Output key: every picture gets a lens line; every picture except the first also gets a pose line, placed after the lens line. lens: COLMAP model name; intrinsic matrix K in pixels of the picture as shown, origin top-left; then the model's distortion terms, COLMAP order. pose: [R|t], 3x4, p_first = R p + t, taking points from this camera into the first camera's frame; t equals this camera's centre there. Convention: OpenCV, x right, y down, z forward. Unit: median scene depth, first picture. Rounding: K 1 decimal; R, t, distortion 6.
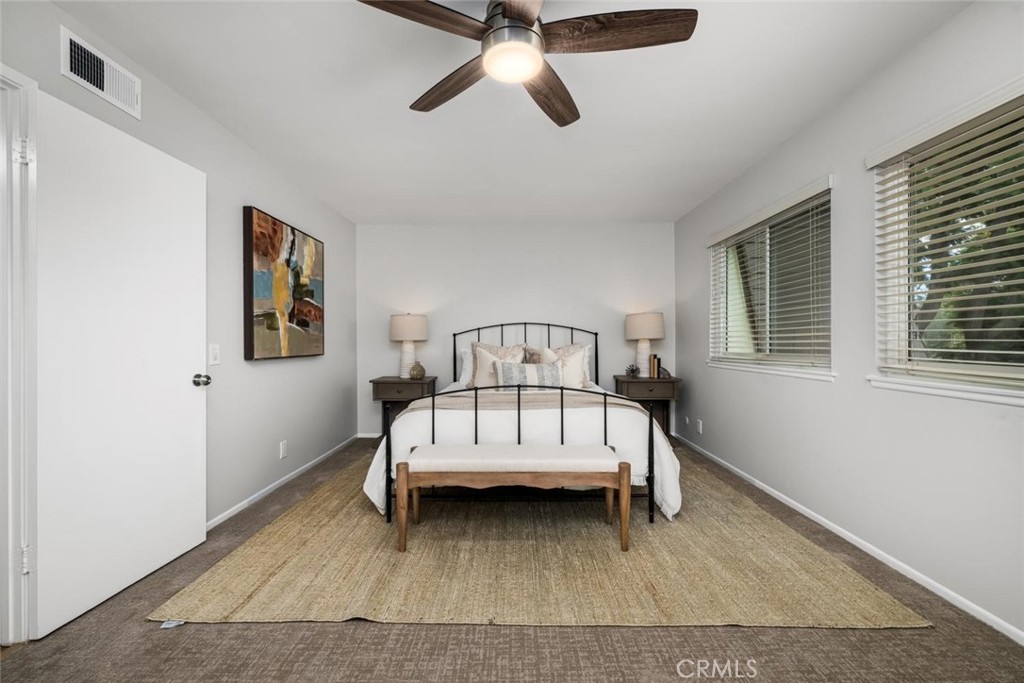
lens RADIAL K [[410.2, 0, 512.0], [0, 410.2, 341.5], [0, 0, 1]] dist [-0.000035, -0.000023]
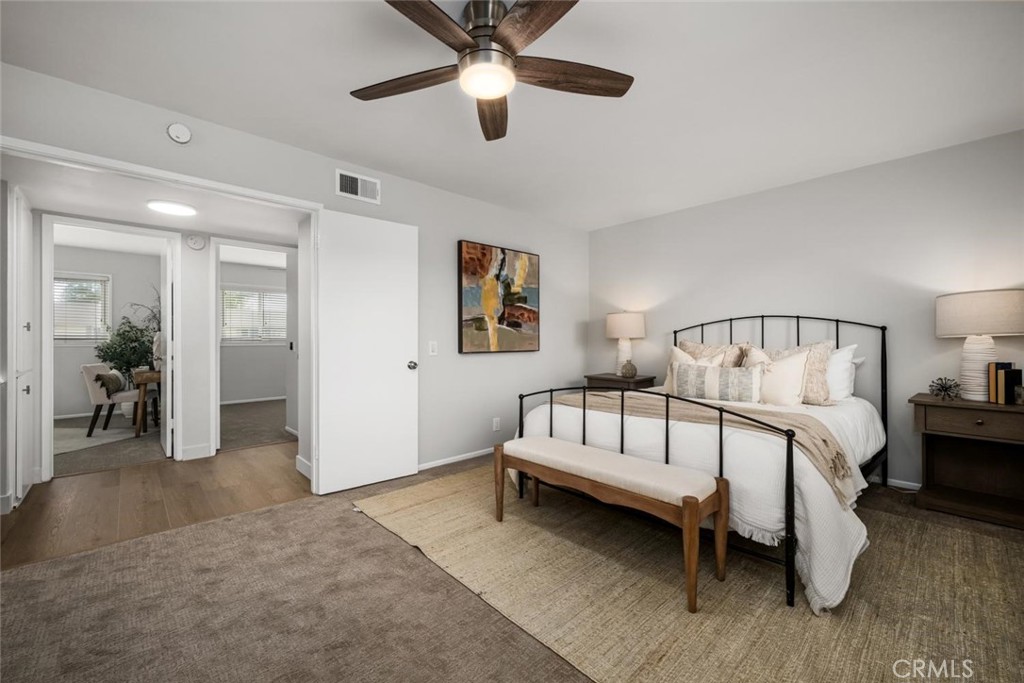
lens RADIAL K [[419.1, 0, 512.5], [0, 419.1, 338.2], [0, 0, 1]] dist [0.000038, 0.000006]
pose [[0.686210, -0.001798, -0.727401, 0.449461], [0.000373, 0.999998, -0.002120, -0.001159], [0.727403, 0.001184, 0.686209, 0.156695]]
